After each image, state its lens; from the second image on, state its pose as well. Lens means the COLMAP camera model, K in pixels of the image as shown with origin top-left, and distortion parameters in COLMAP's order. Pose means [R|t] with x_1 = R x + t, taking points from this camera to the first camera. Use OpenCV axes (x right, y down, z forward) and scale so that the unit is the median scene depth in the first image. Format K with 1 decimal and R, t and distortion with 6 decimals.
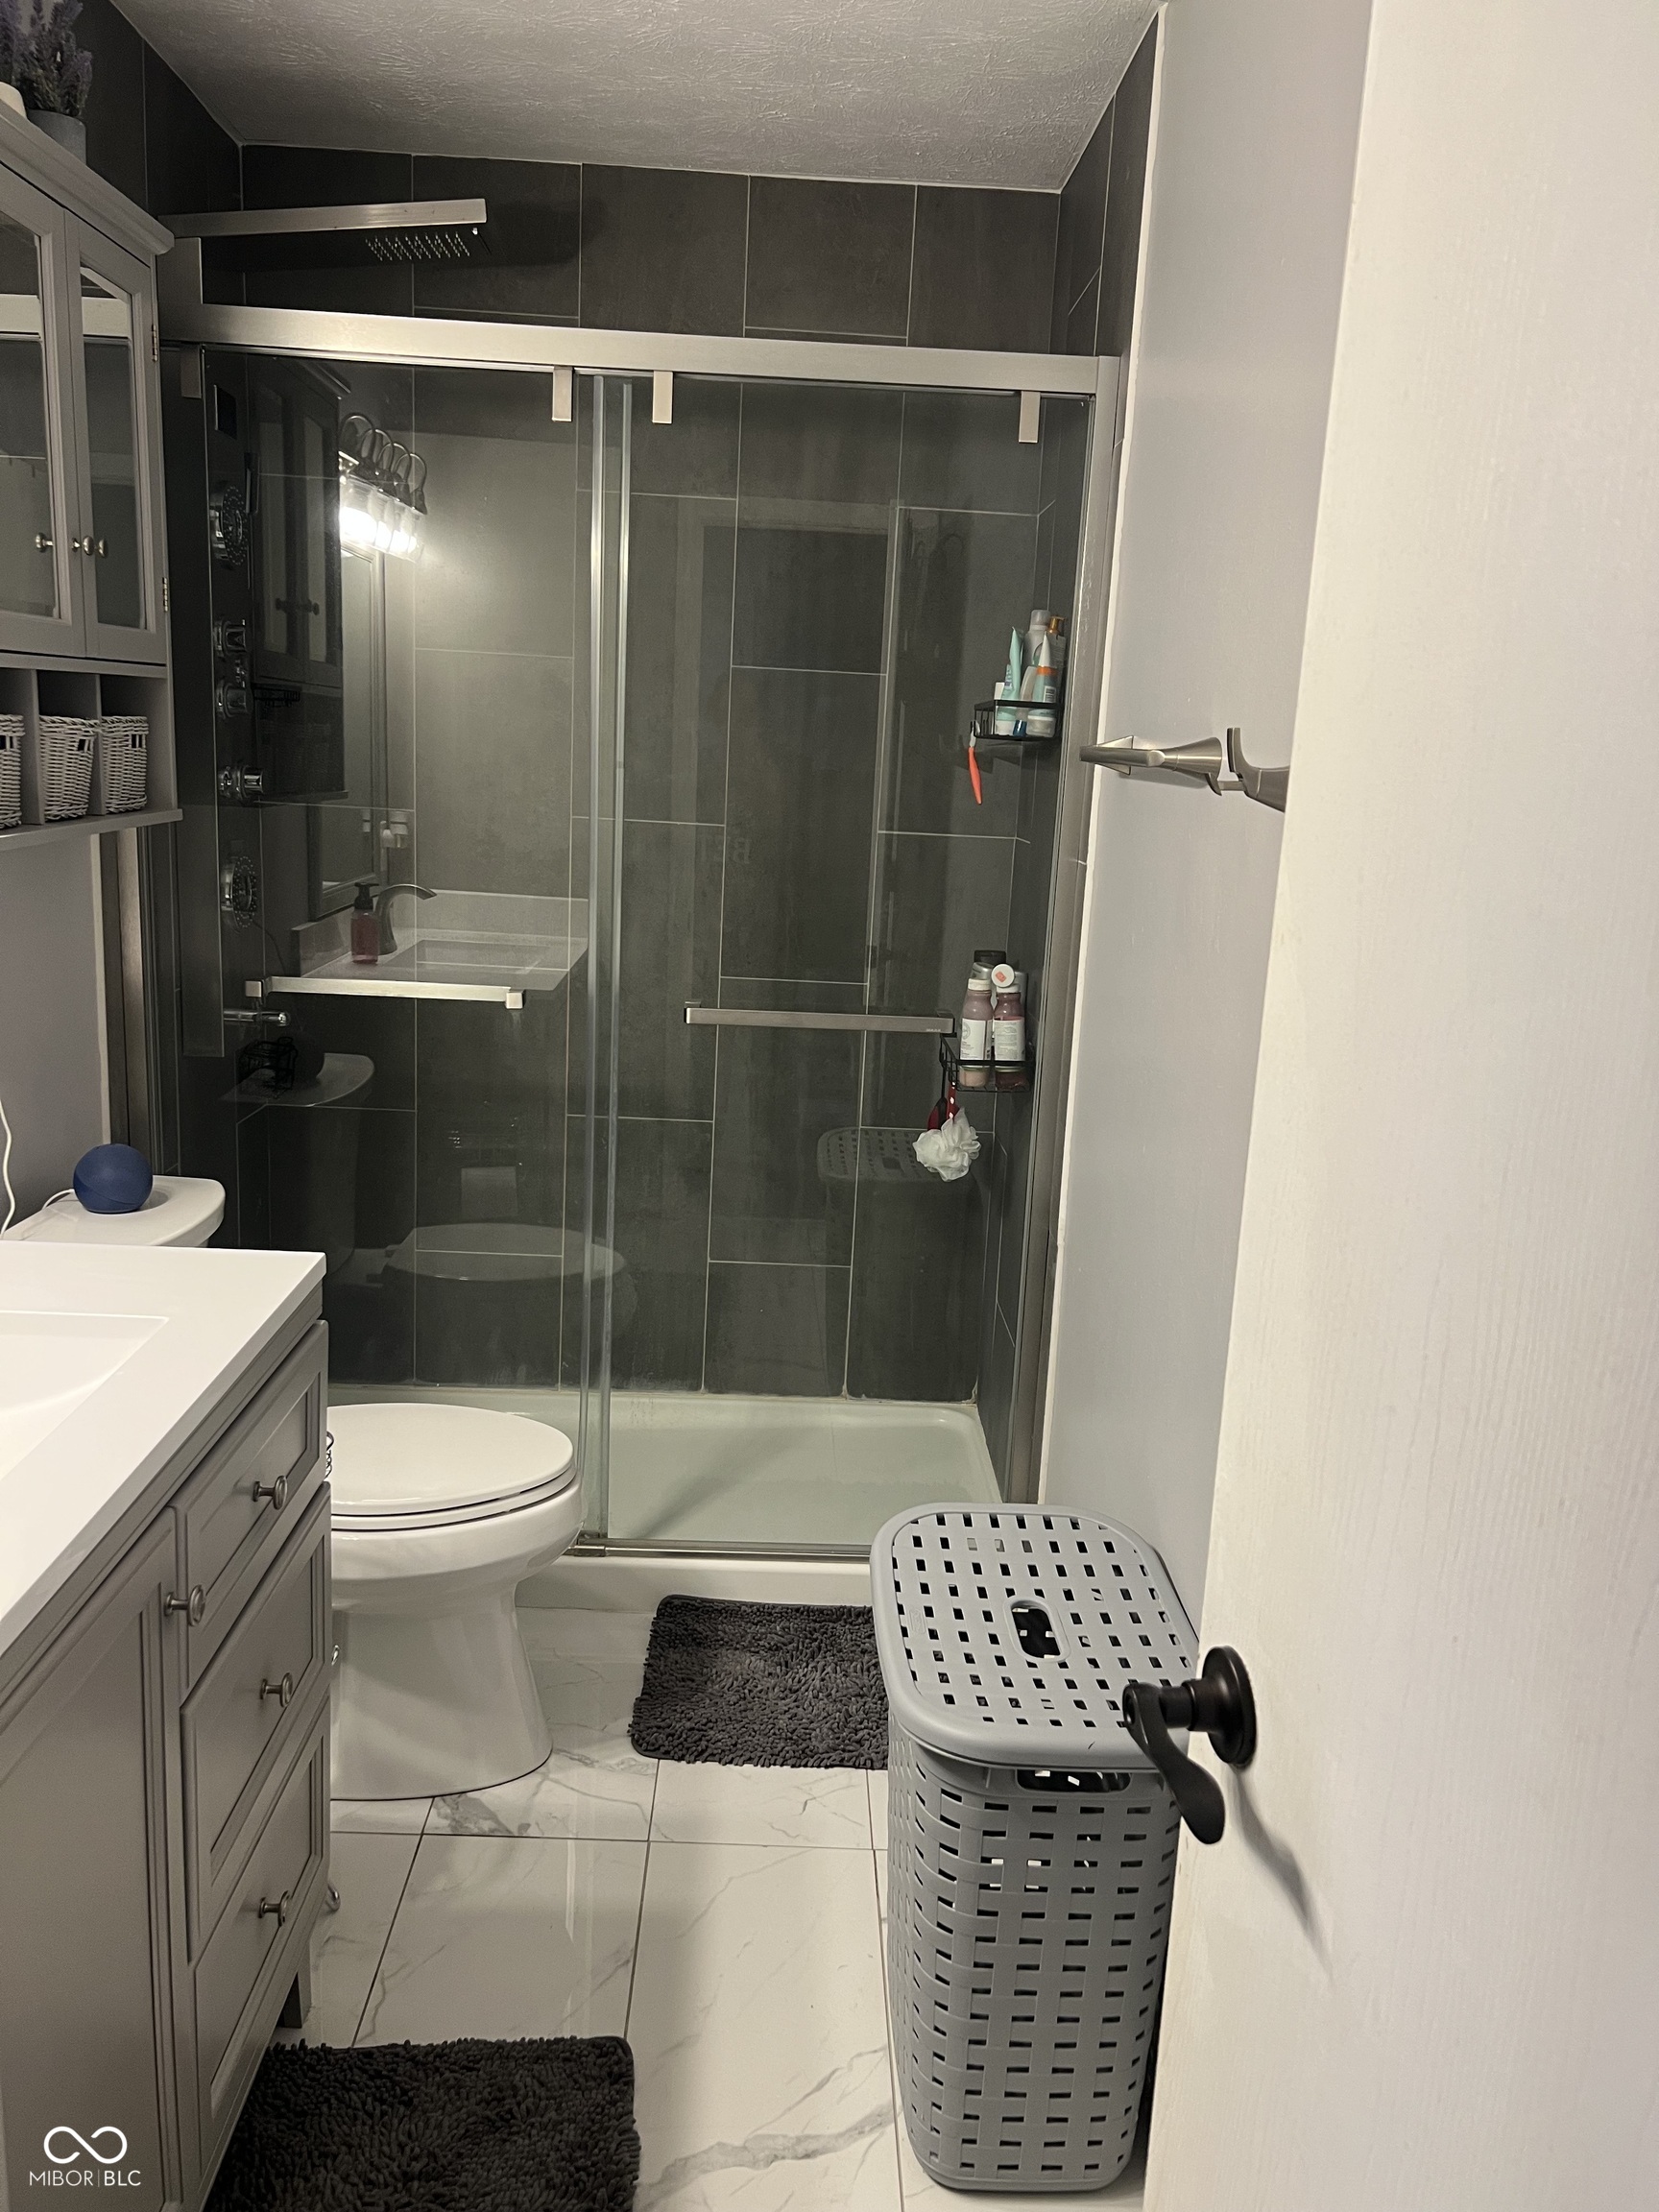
lens RADIAL K [[1683.2, 0, 833.2], [0, 1683.2, 1101.3], [0, 0, 1]] dist [0.032026, -0.035257]
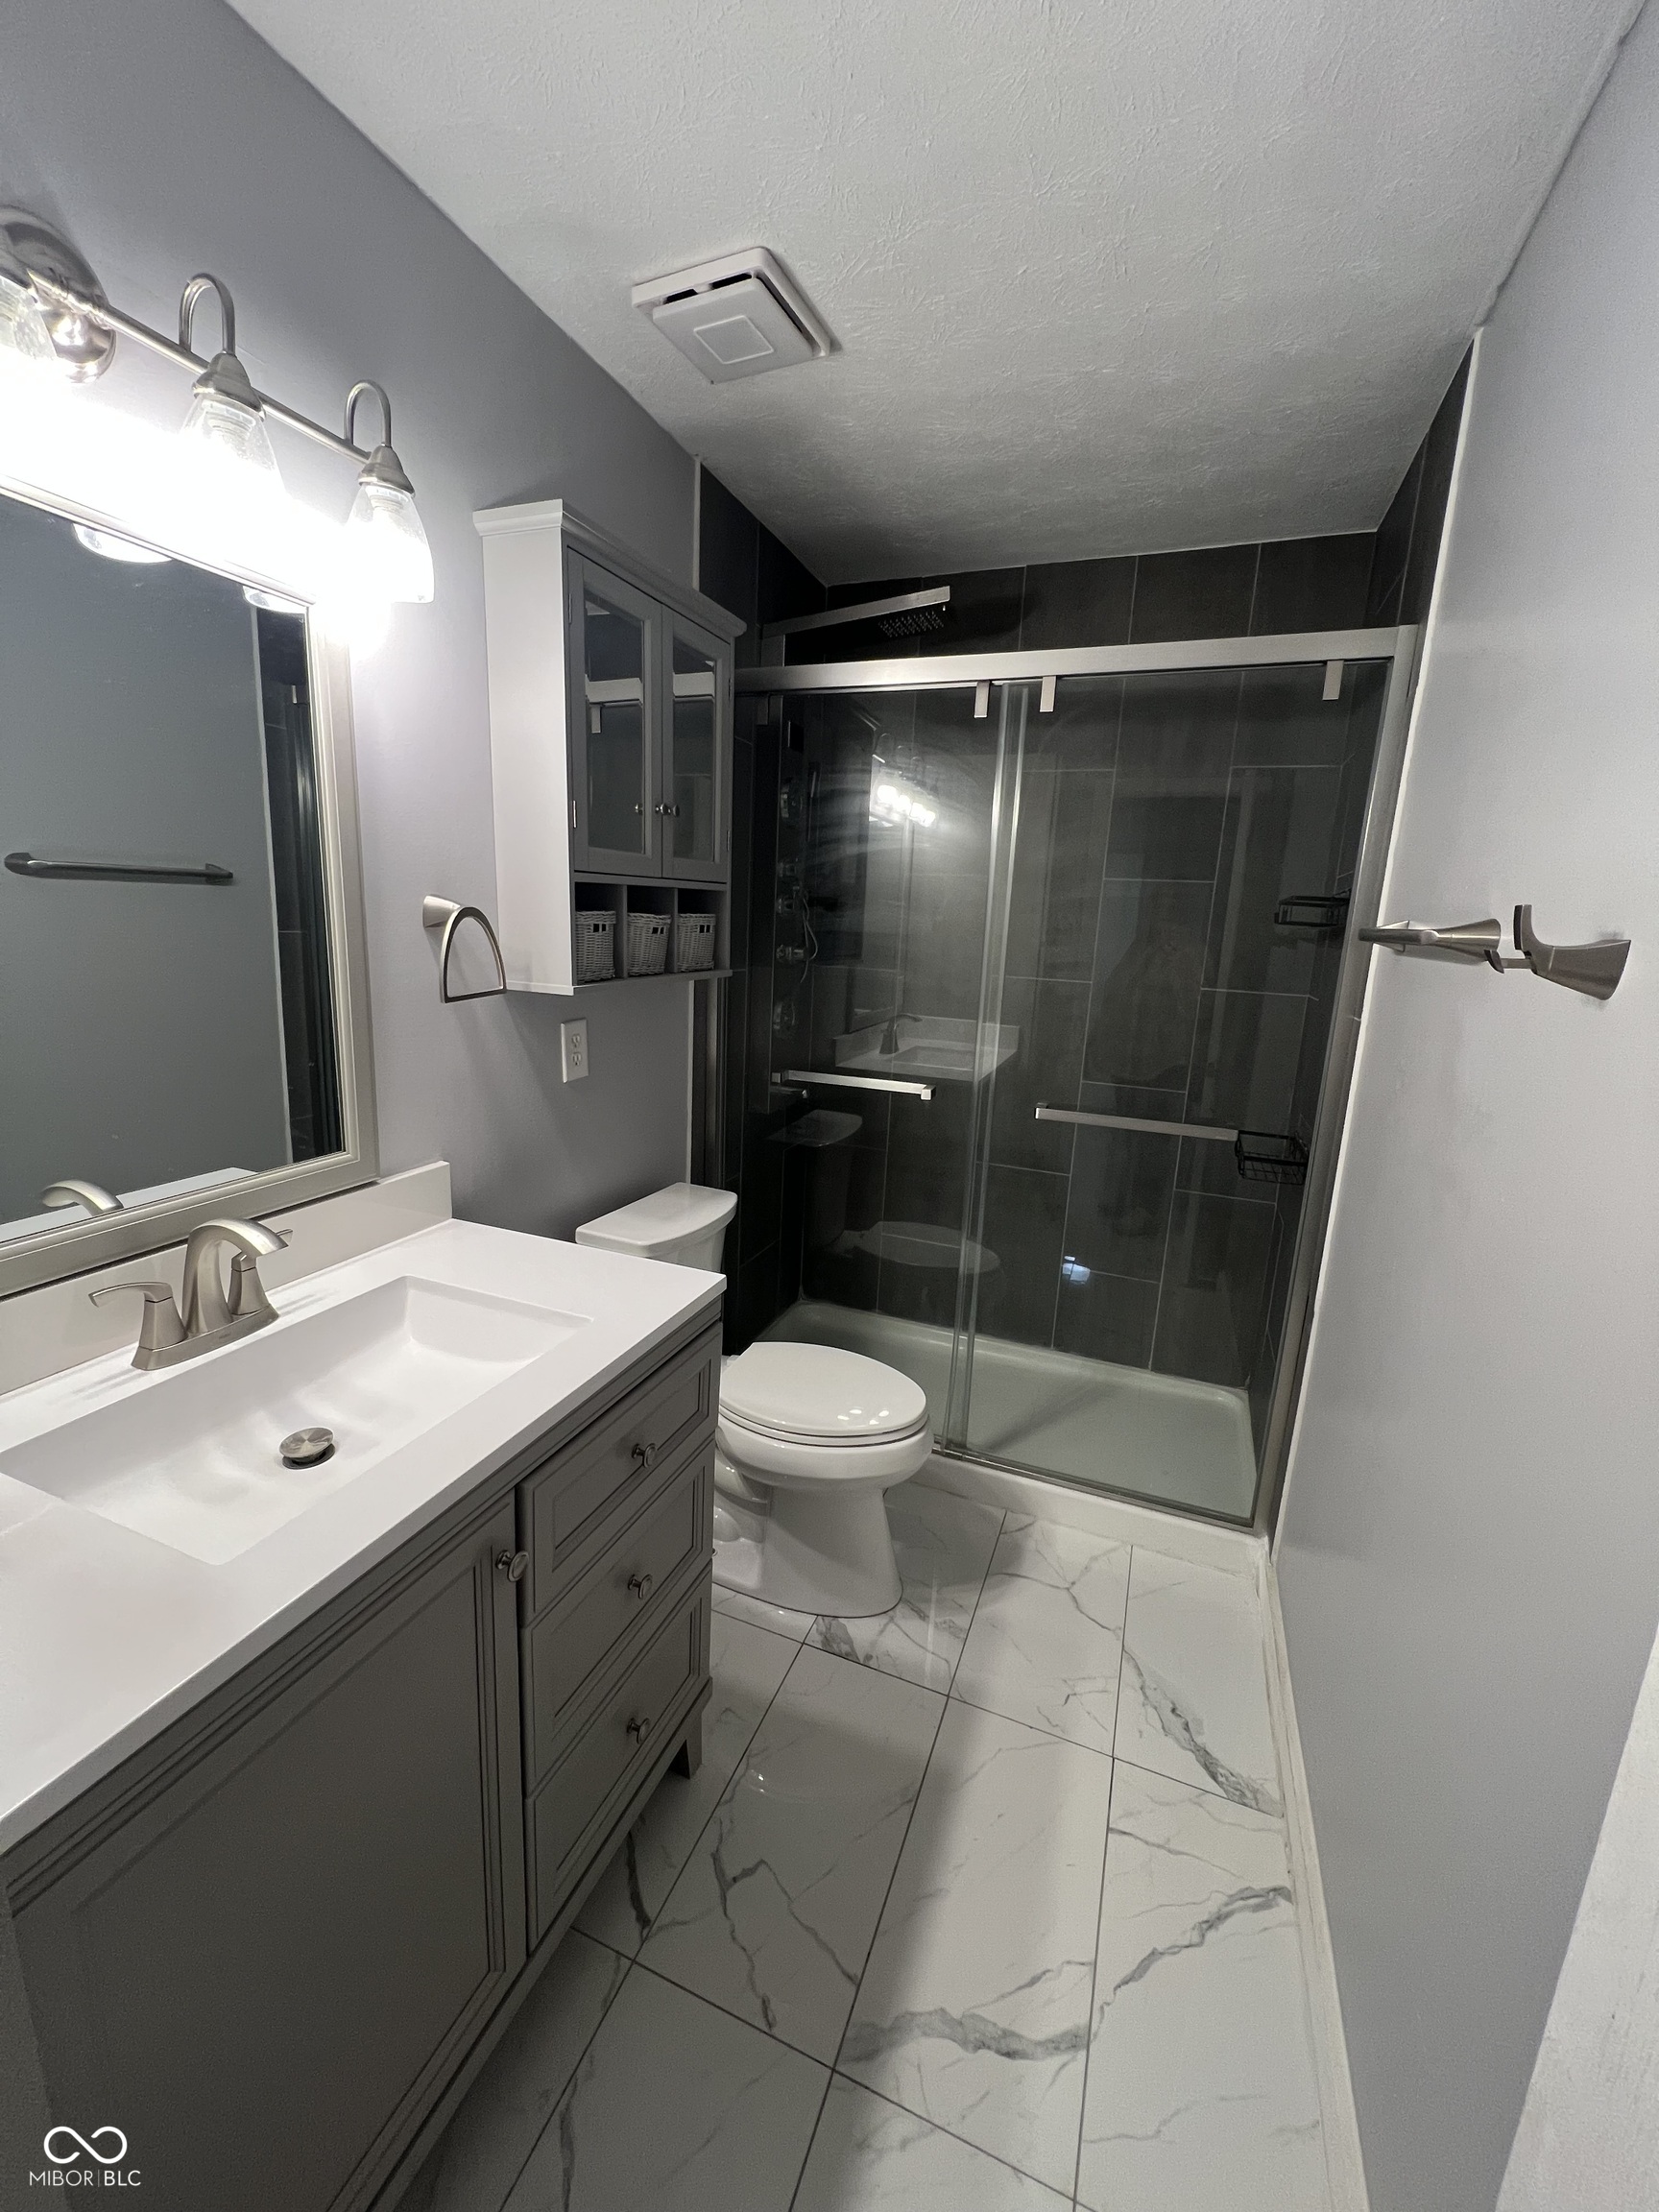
lens RADIAL K [[869.9, 0, 832.6], [0, 869.9, 1096.6], [0, 0, 1]] dist [-0.004115, -0.000257]
pose [[0.916616, 0.071908, -0.393250, 0.048428], [-0.082115, 0.996581, -0.009170, -0.046749], [0.391246, 0.040697, 0.919386, 0.247790]]
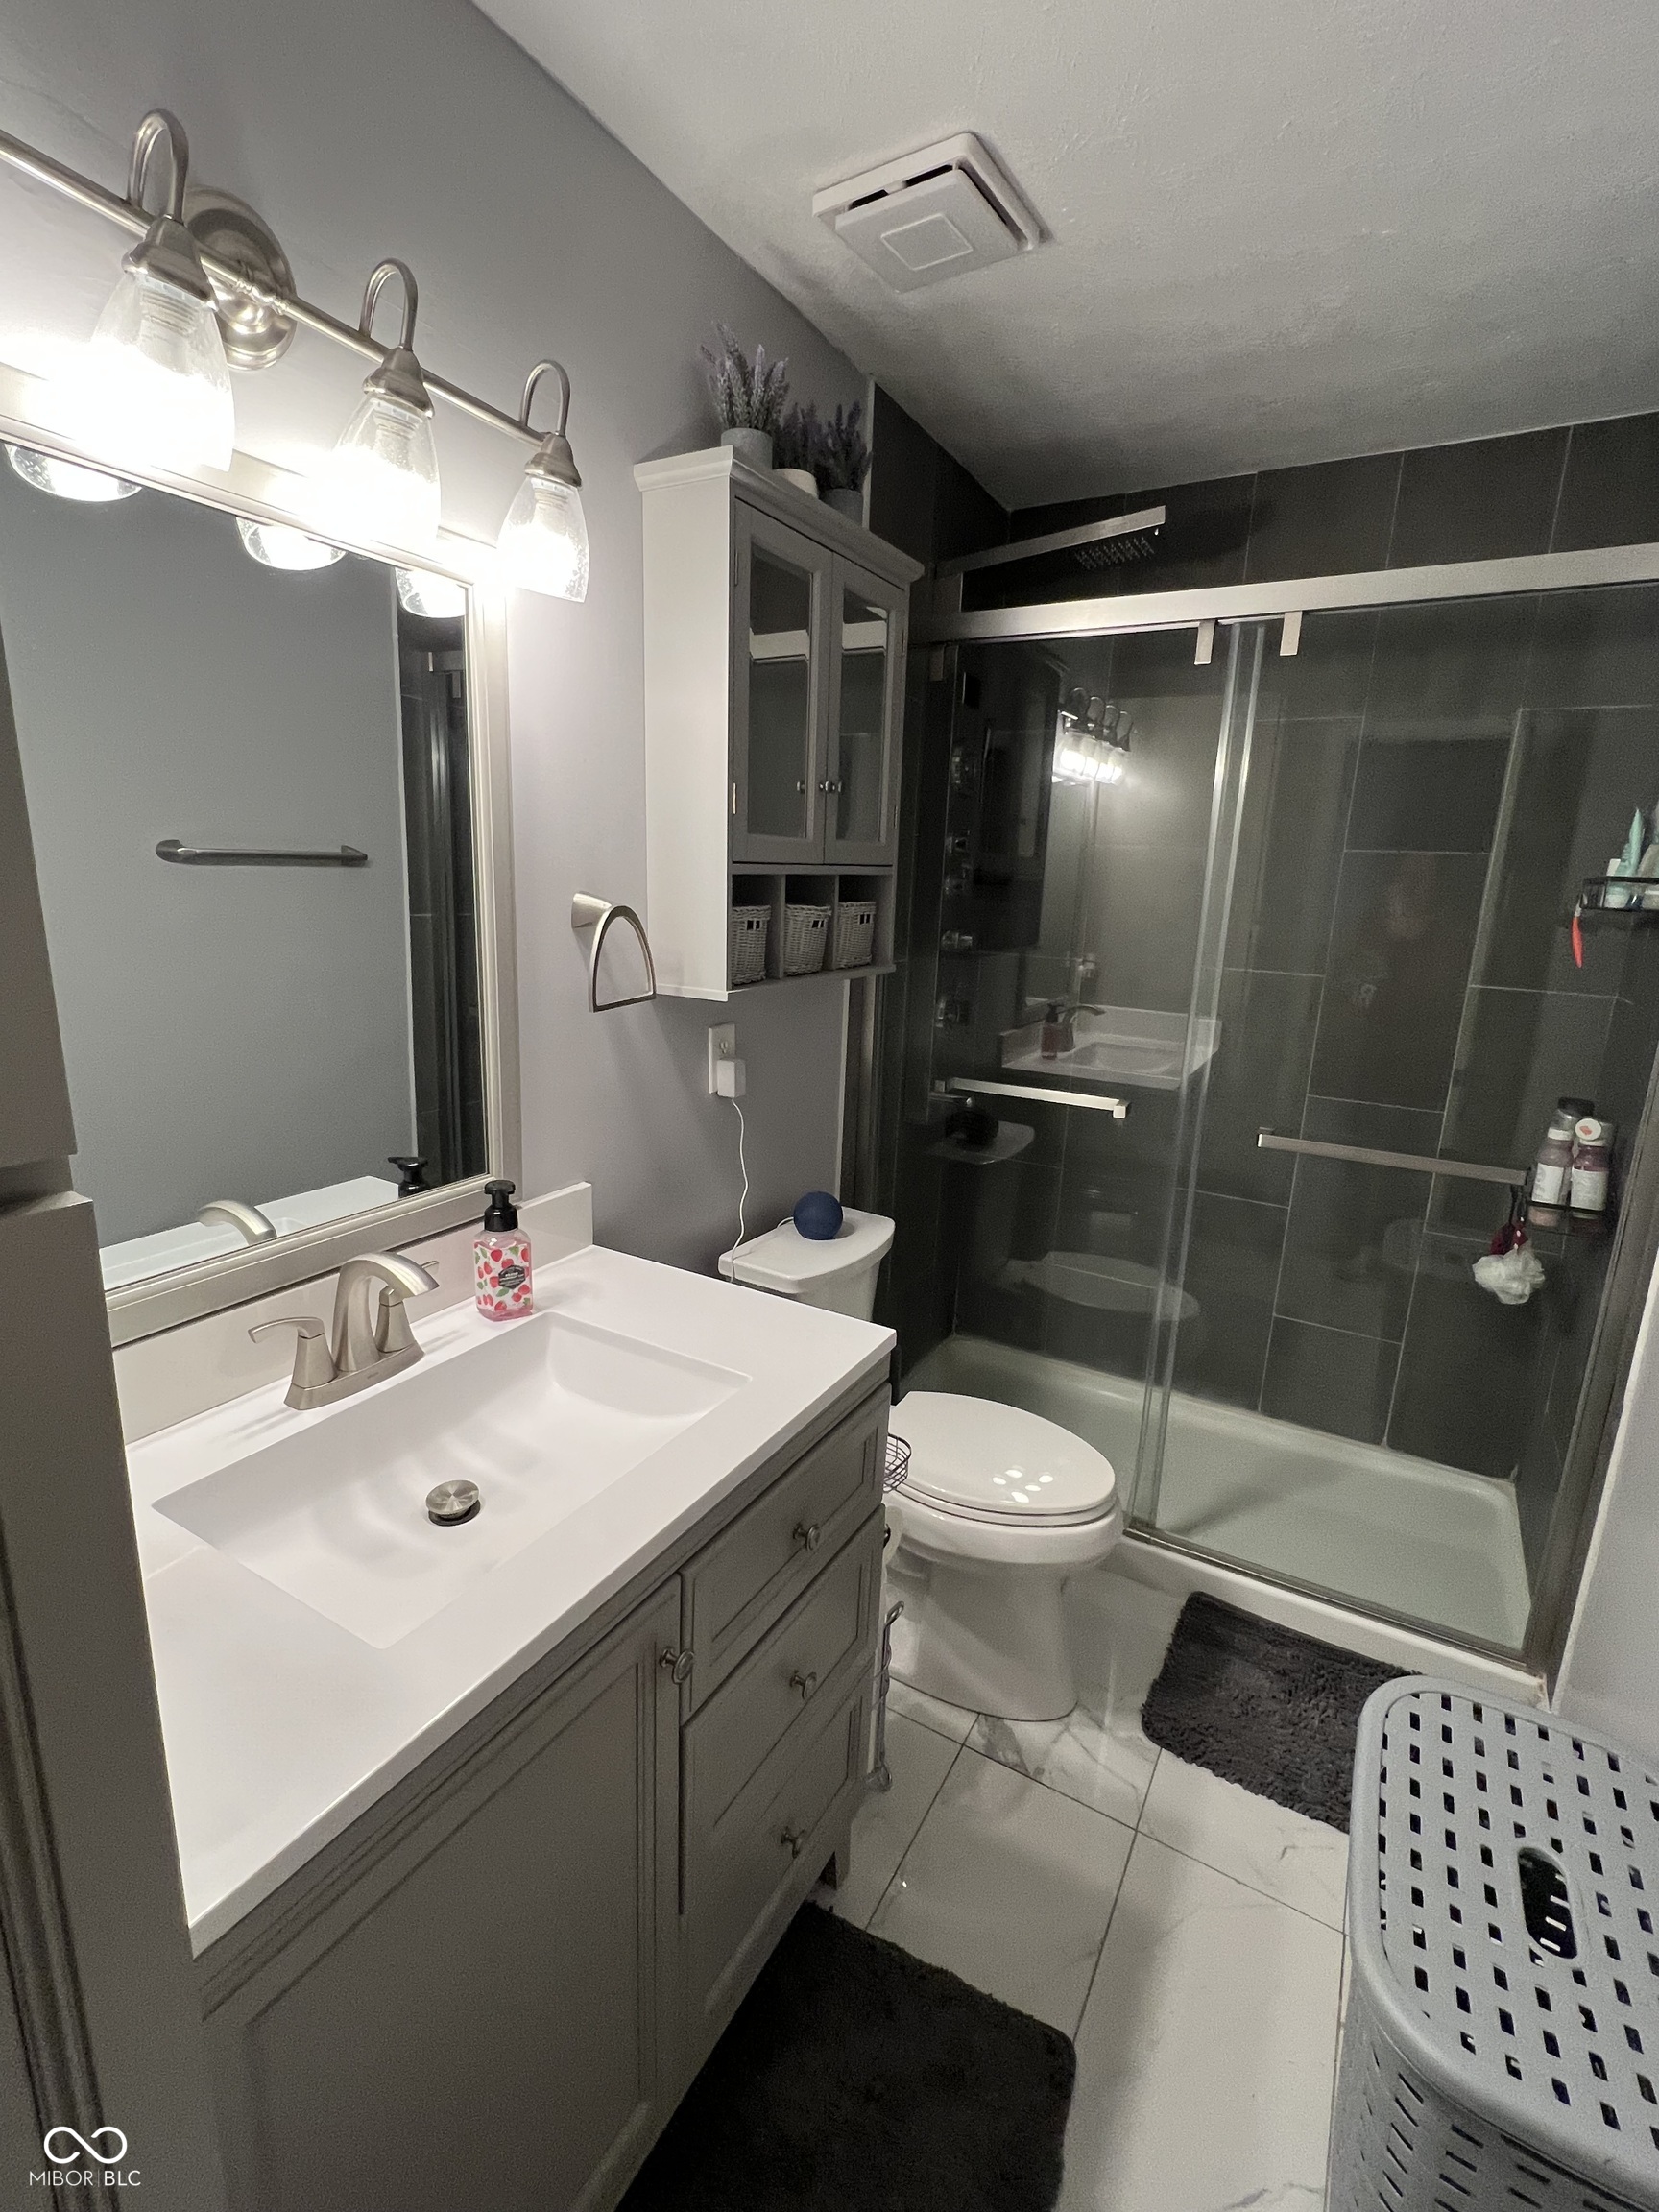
lens RADIAL K [[985.9, 0, 831.4], [0, 985.9, 1088.3], [0, 0, 1]] dist [-0.001513, -0.001433]
pose [[0.847481, 0.098369, -0.521632, 0.019090], [-0.105505, 0.994289, 0.016091, -0.071306], [0.520235, 0.041398, 0.853019, 0.243789]]
